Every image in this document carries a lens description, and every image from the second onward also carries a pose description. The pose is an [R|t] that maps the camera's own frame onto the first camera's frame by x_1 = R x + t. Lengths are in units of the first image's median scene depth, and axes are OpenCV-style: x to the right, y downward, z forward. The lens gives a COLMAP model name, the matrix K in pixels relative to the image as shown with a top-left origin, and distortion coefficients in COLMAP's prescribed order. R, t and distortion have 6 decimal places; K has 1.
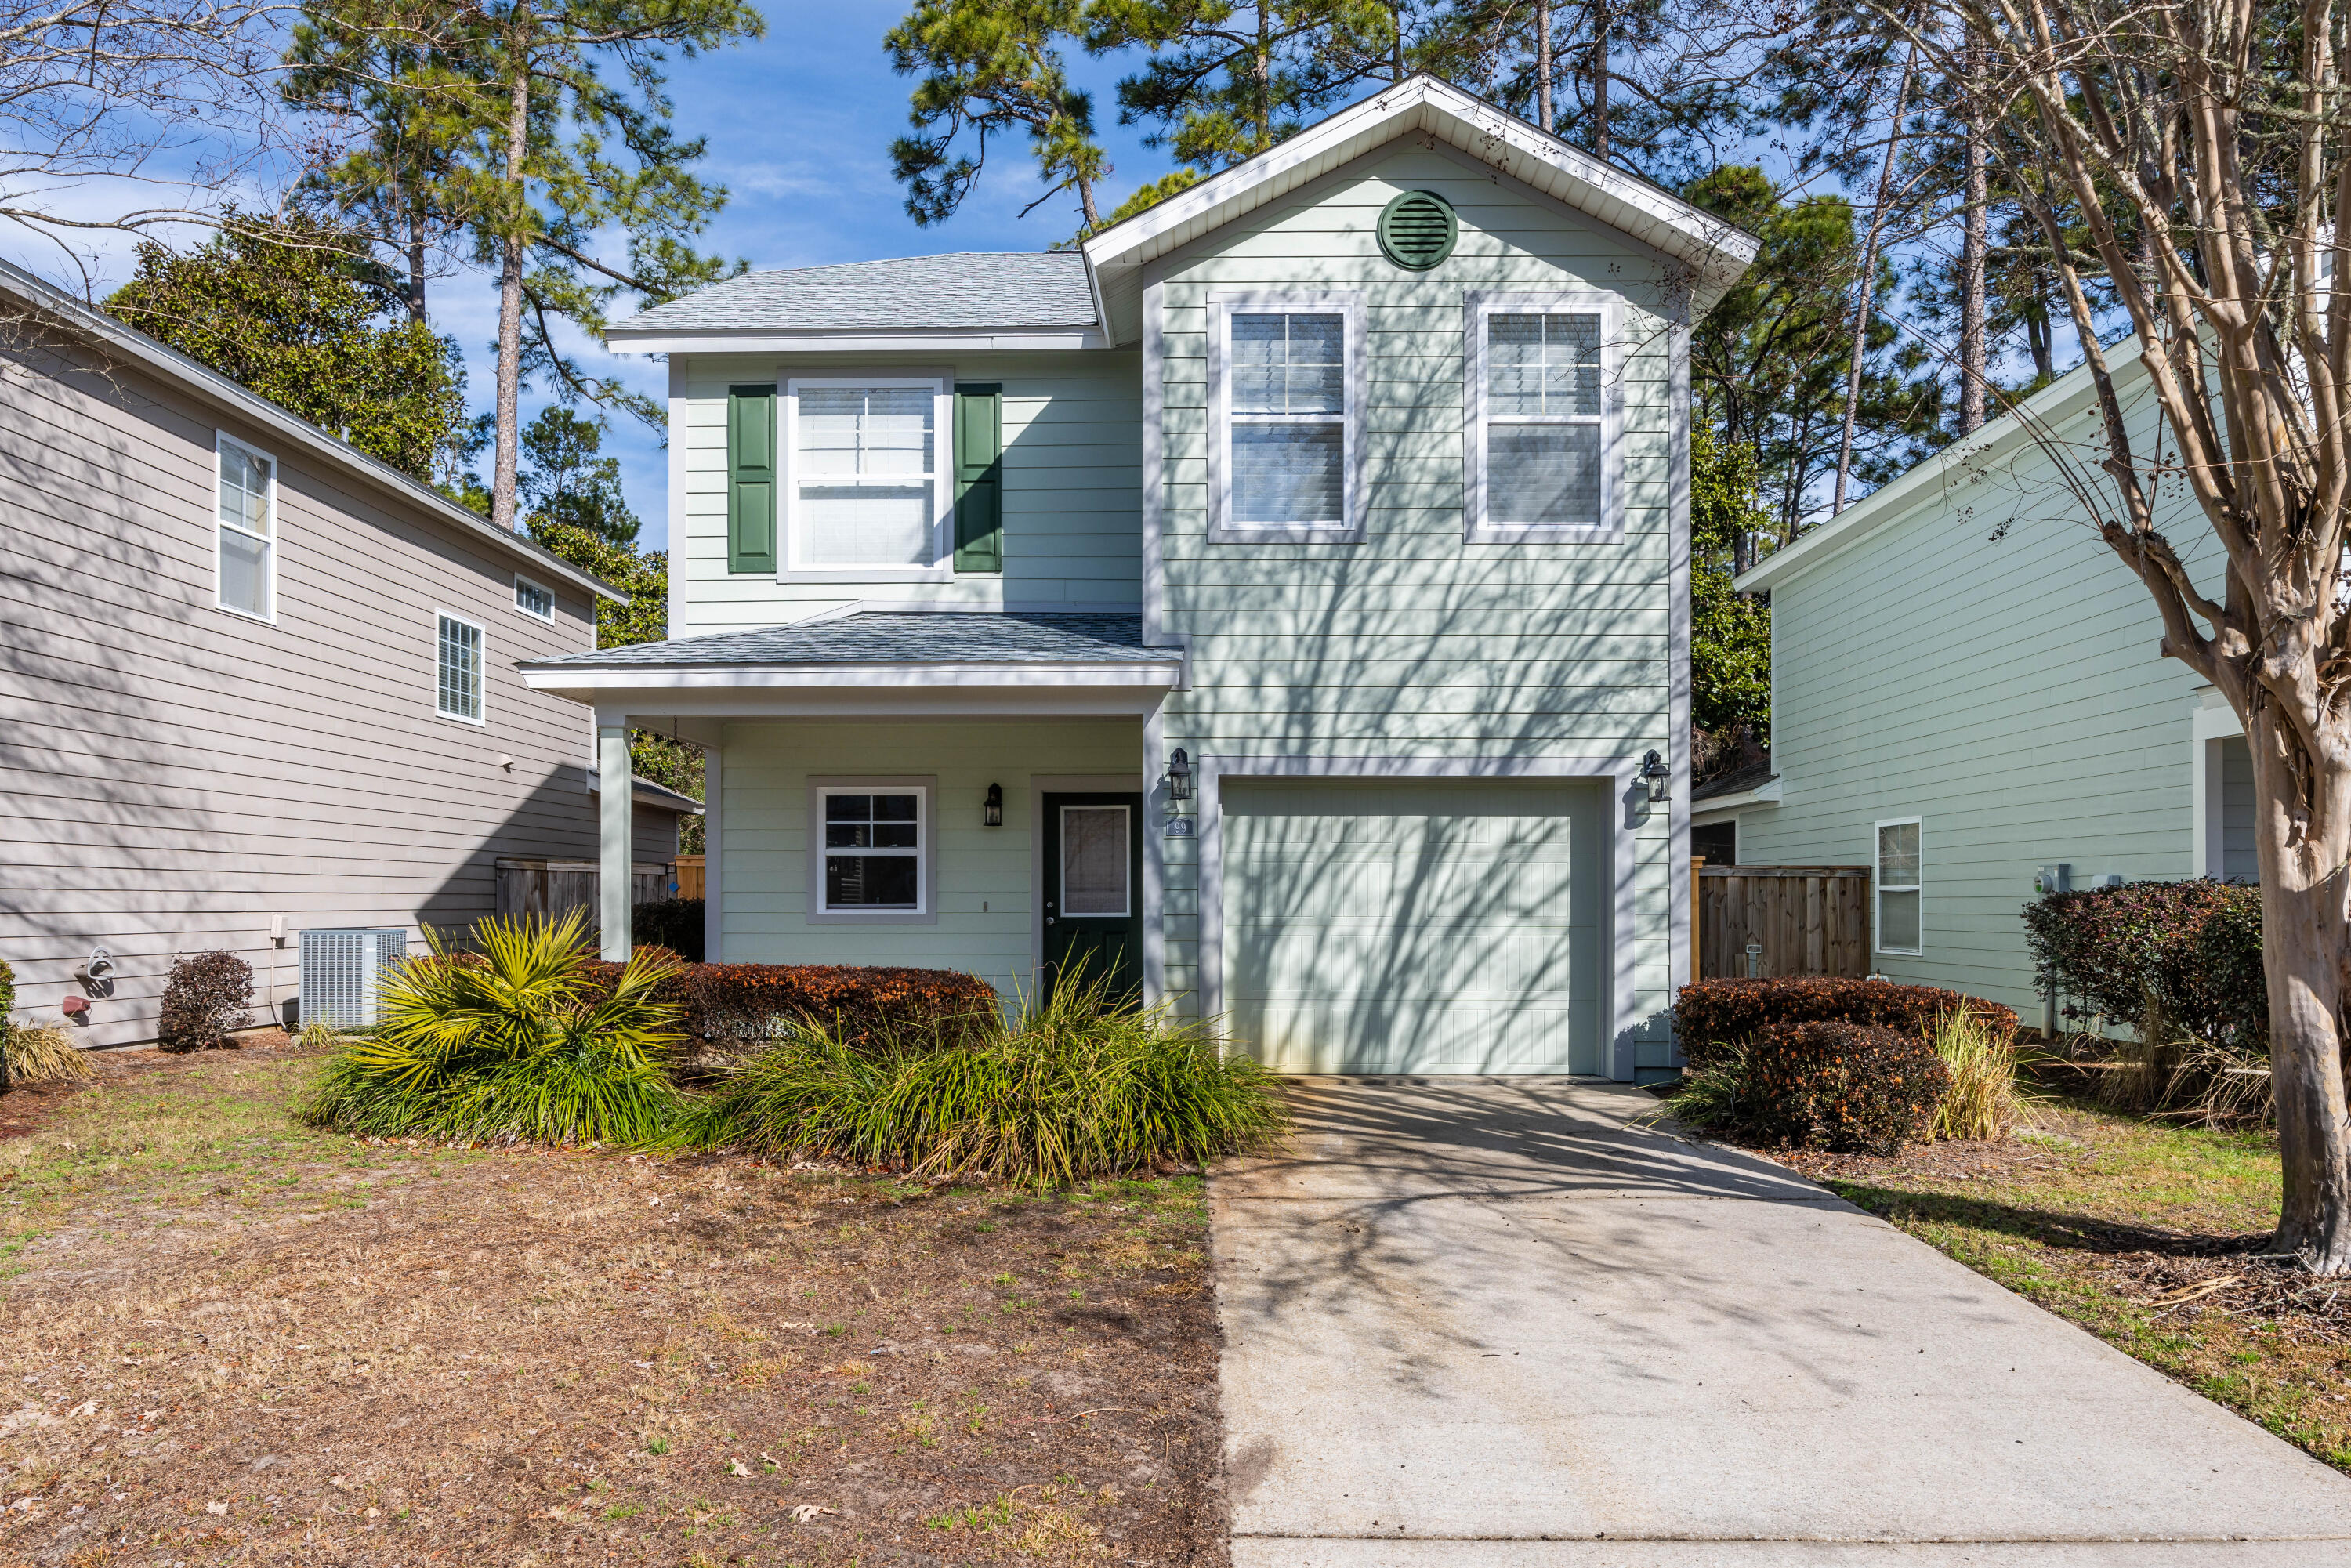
lens RADIAL K [[1607.0, 0, 1149.4], [0, 1607.0, 919.3], [0, 0, 1]] dist [0.002974, -0.003113]
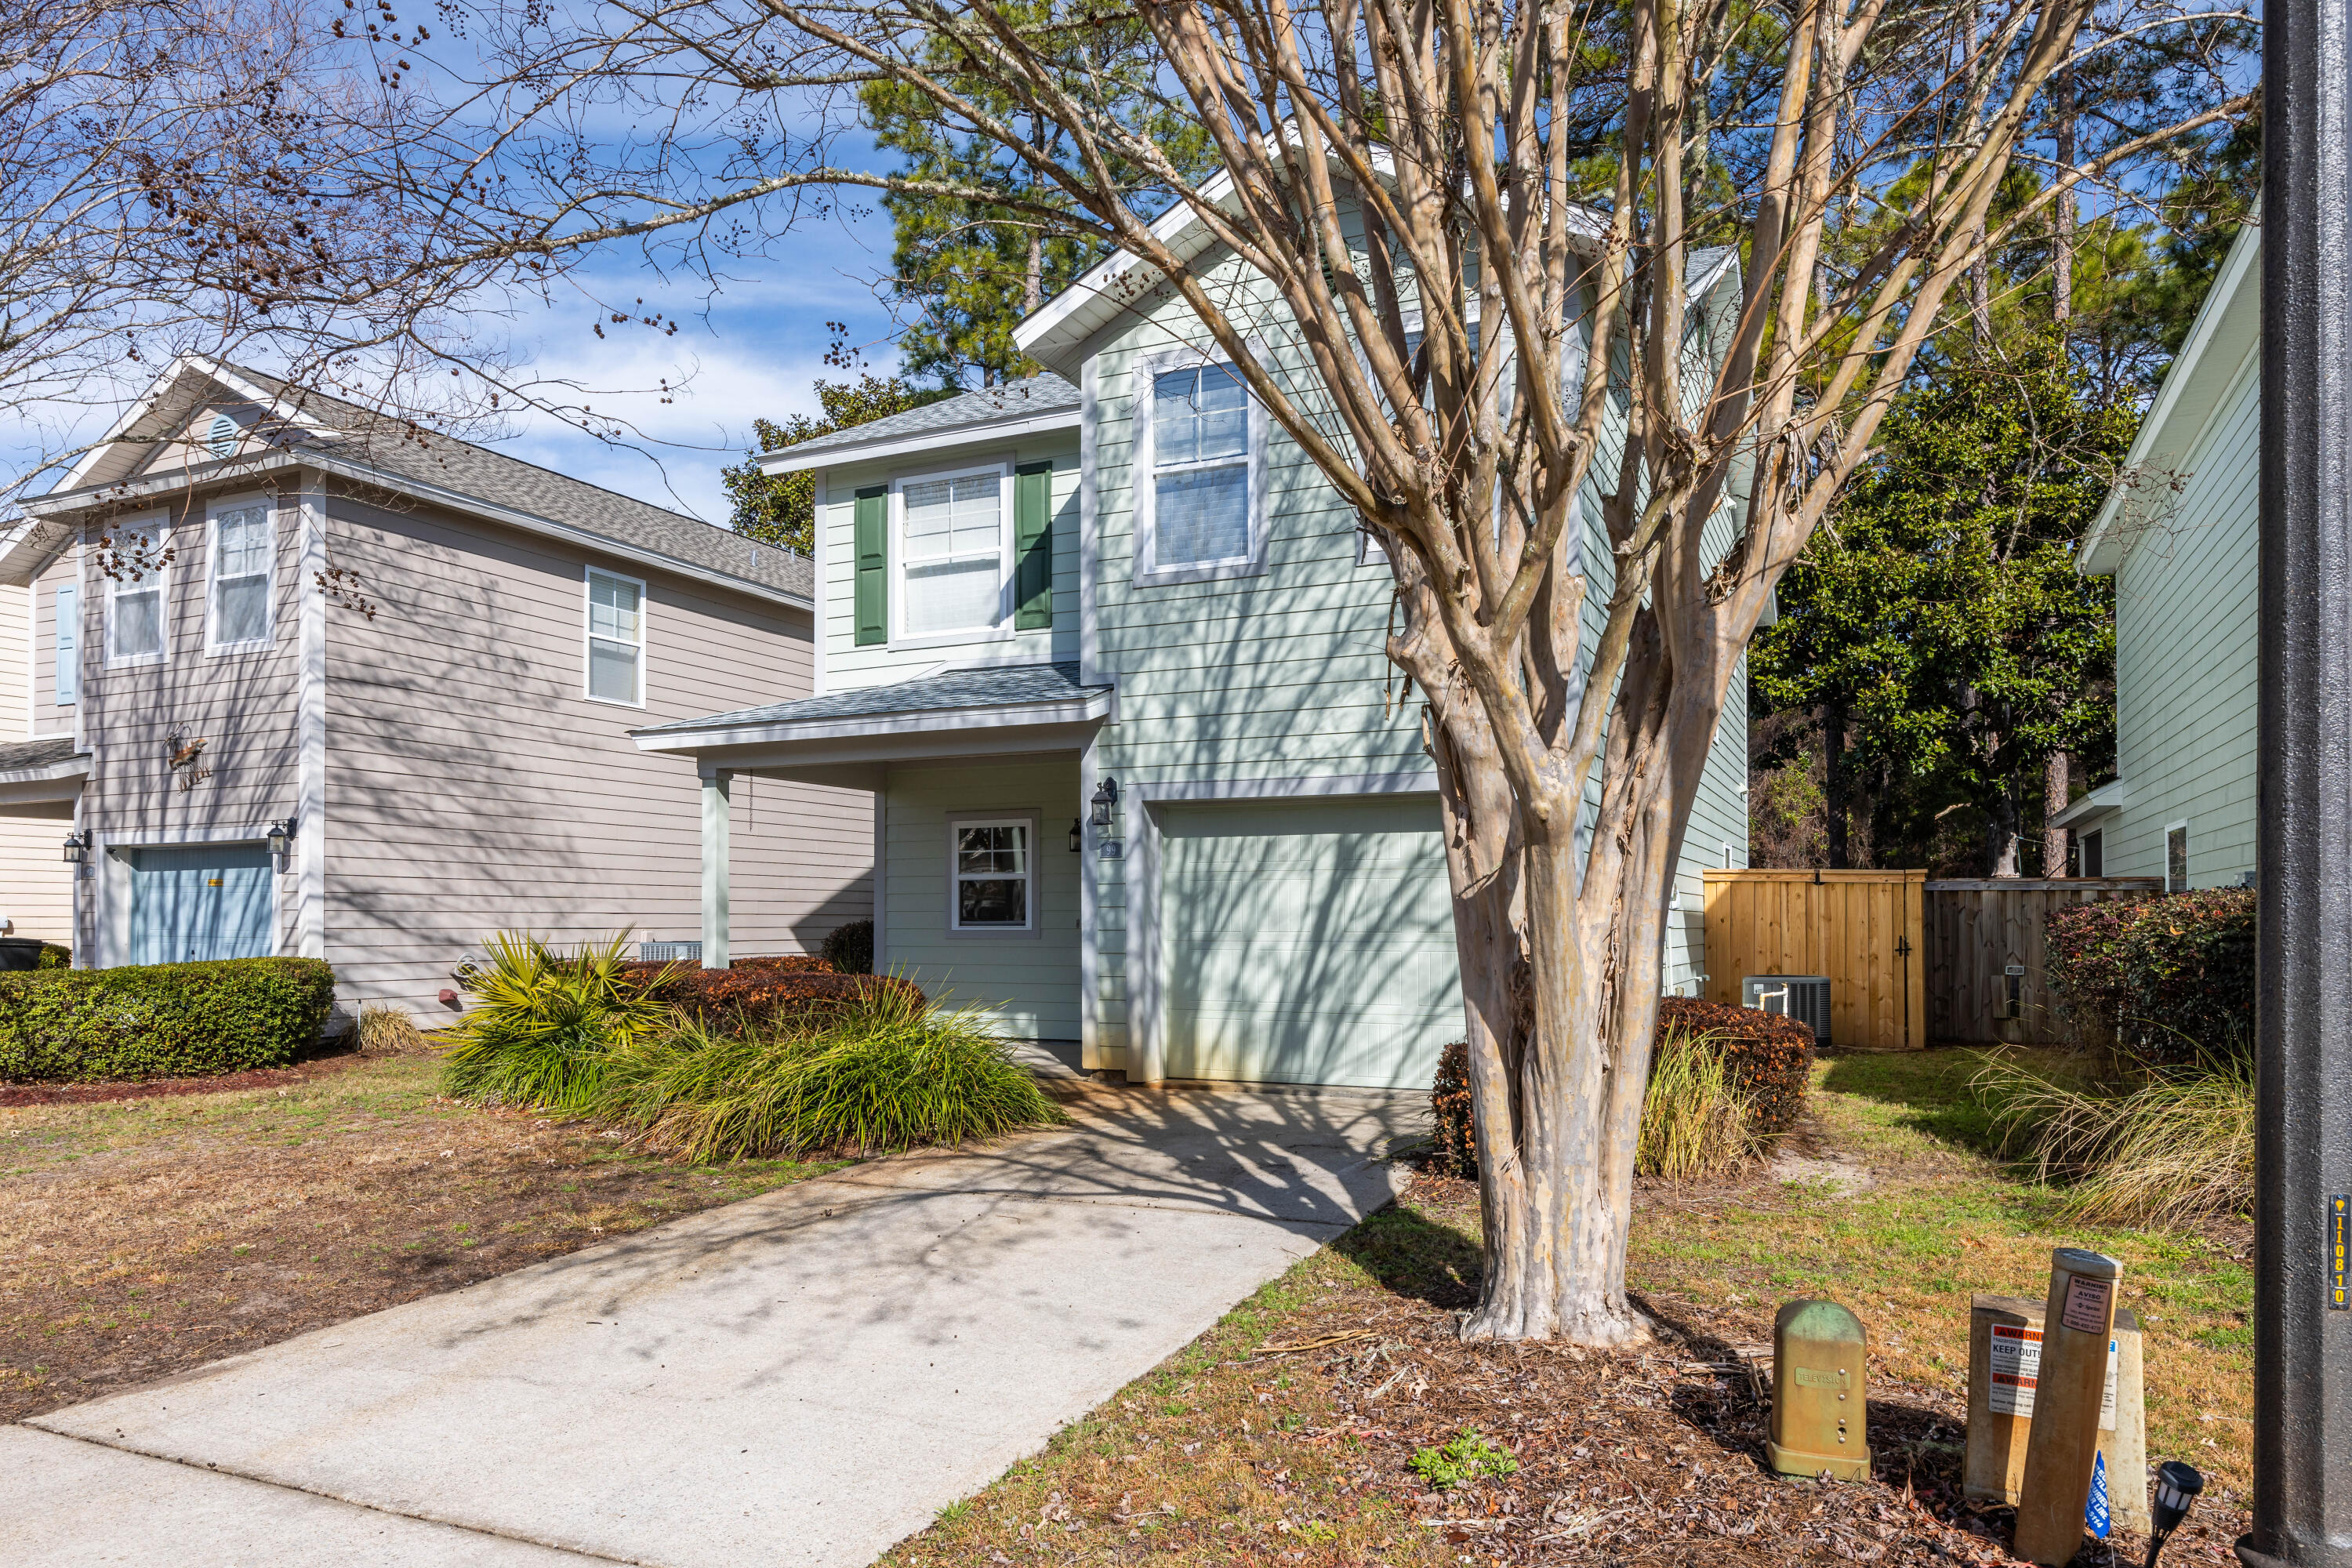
lens RADIAL K [[1460.0, 0, 1210.4], [0, 1460.0, 925.9], [0, 0, 1]] dist [0.004140, -0.002061]
pose [[0.922706, 0.000505, -0.385503, 0.455918], [-0.003907, 0.999960, -0.008042, 0.002400], [0.385484, 0.008927, 0.922671, 0.108166]]
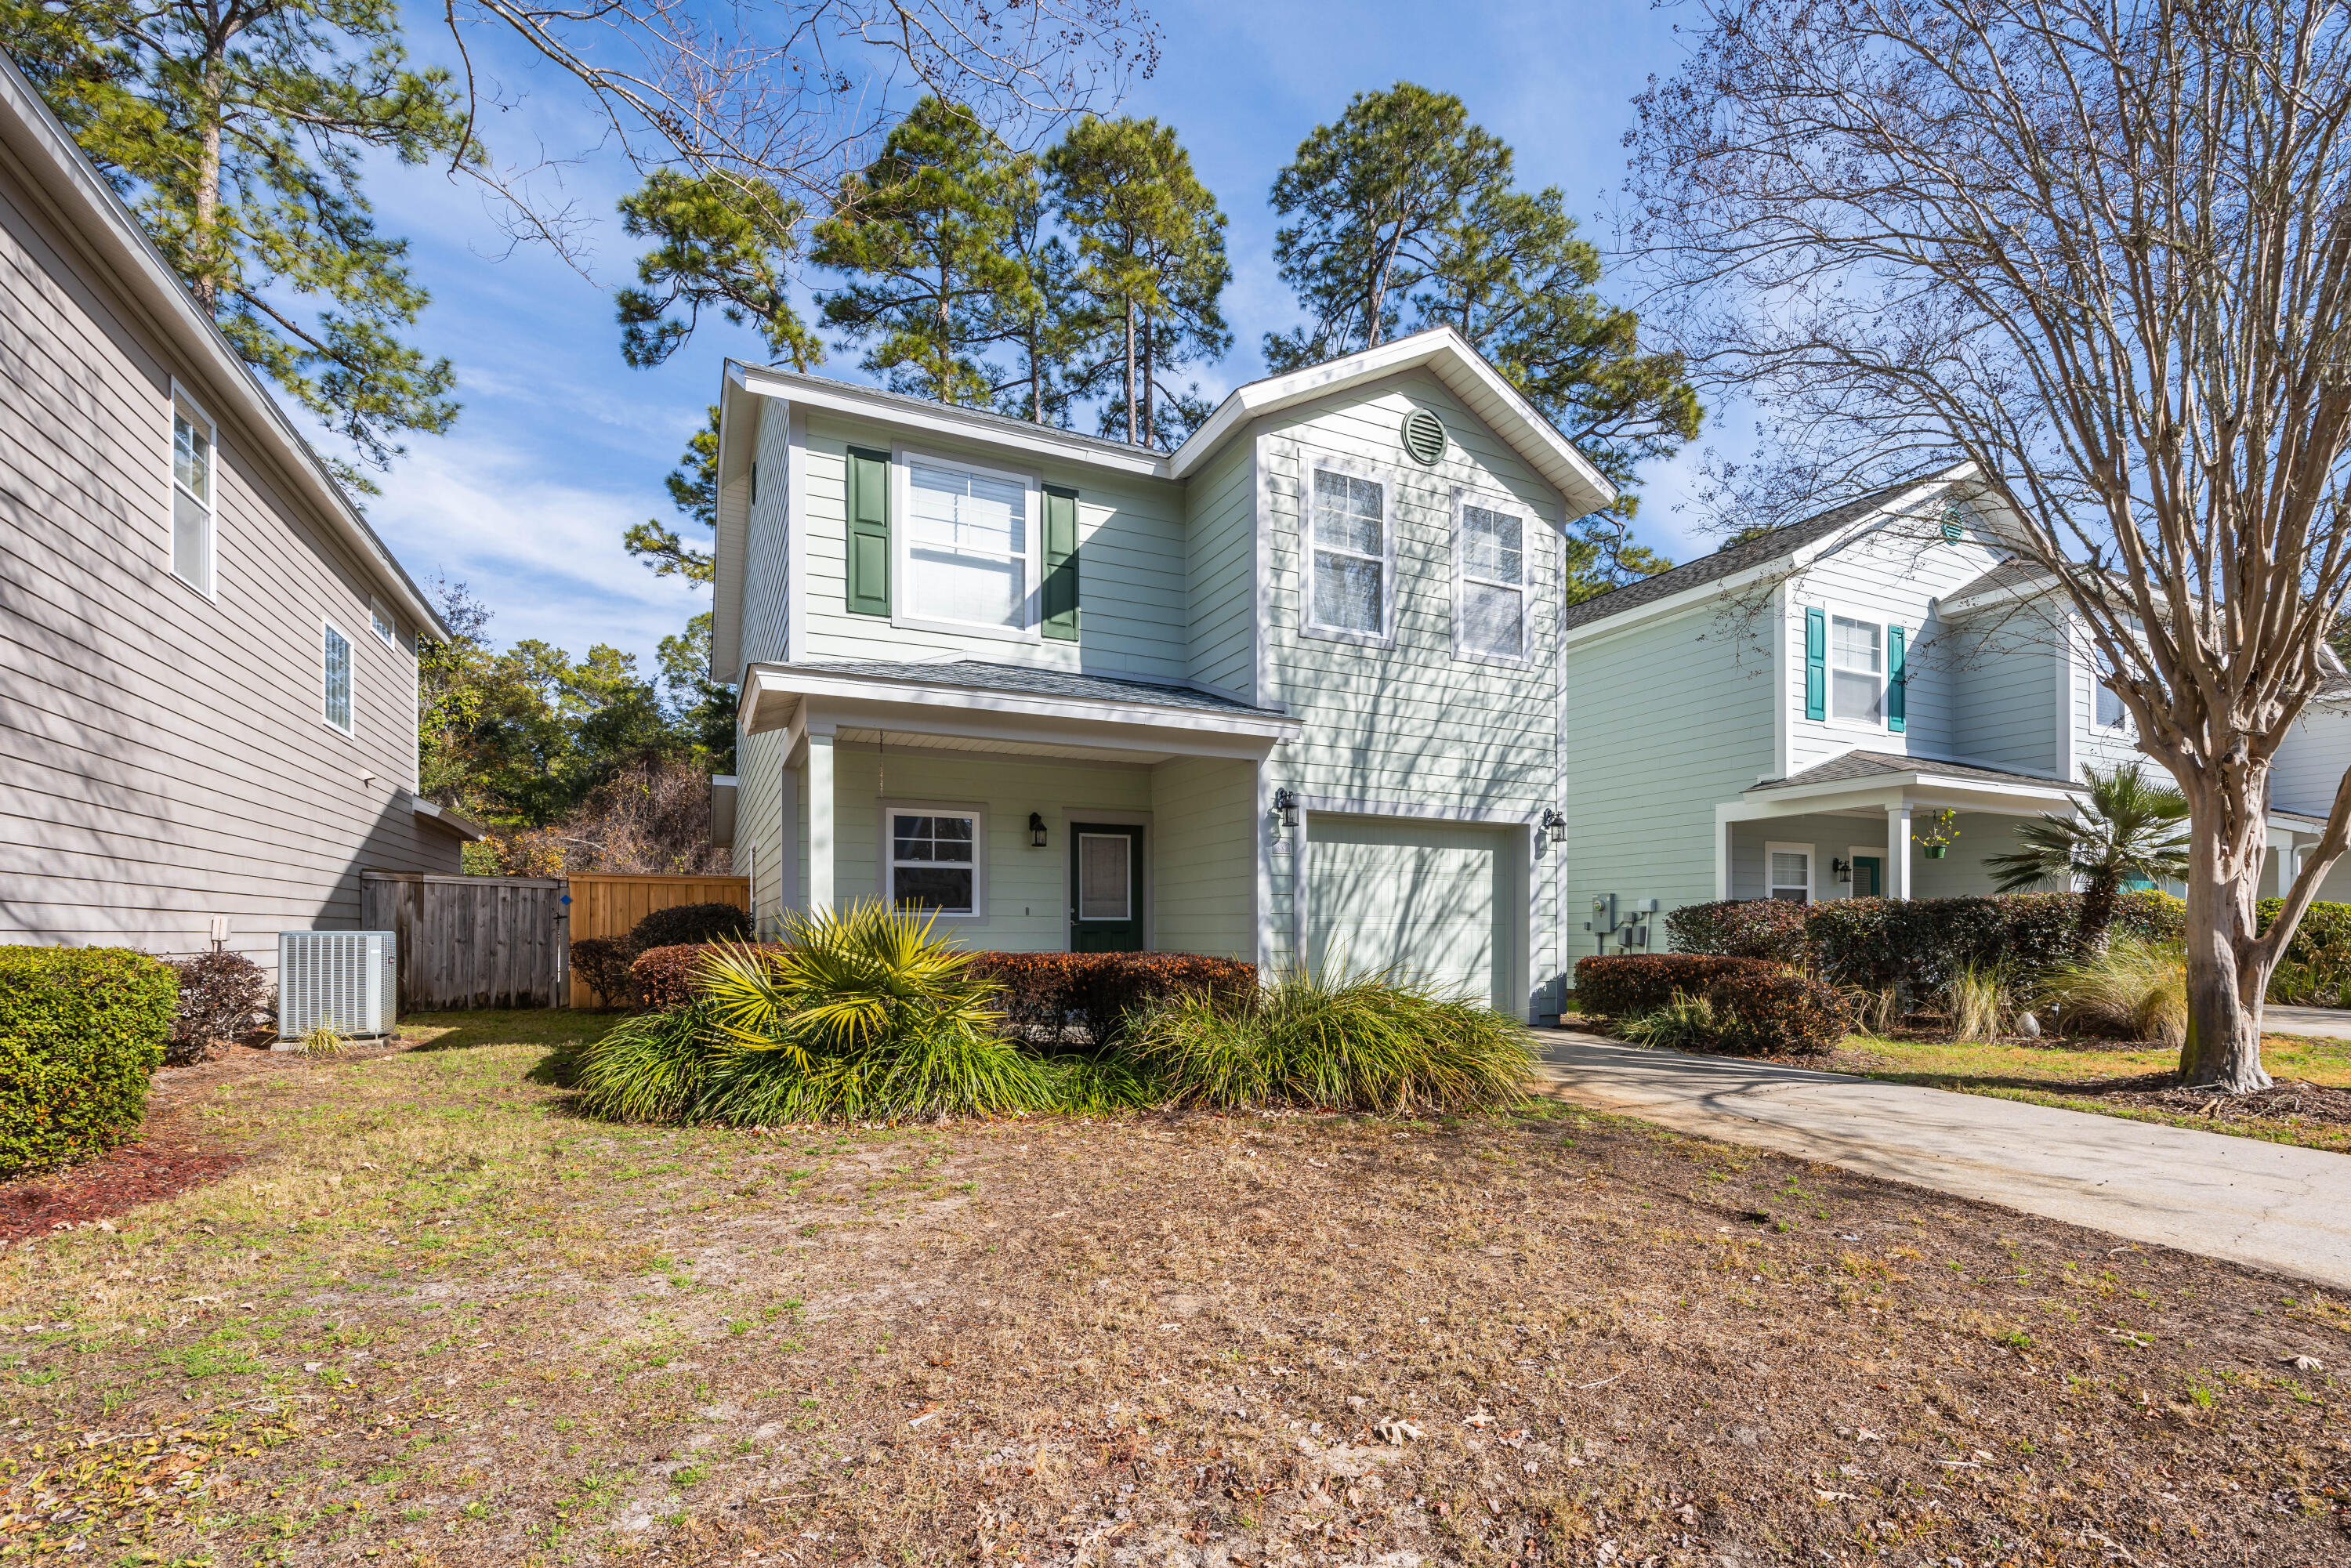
lens RADIAL K [[1071.0, 0, 1222.1], [0, 1071.0, 952.9], [0, 0, 1]] dist [-0.002525, -0.000812]
pose [[0.879463, -0.008448, 0.475893, -0.438927], [0.005007, 0.999951, 0.008498, 0.021596], [-0.475941, -0.005091, 0.879462, 0.238501]]
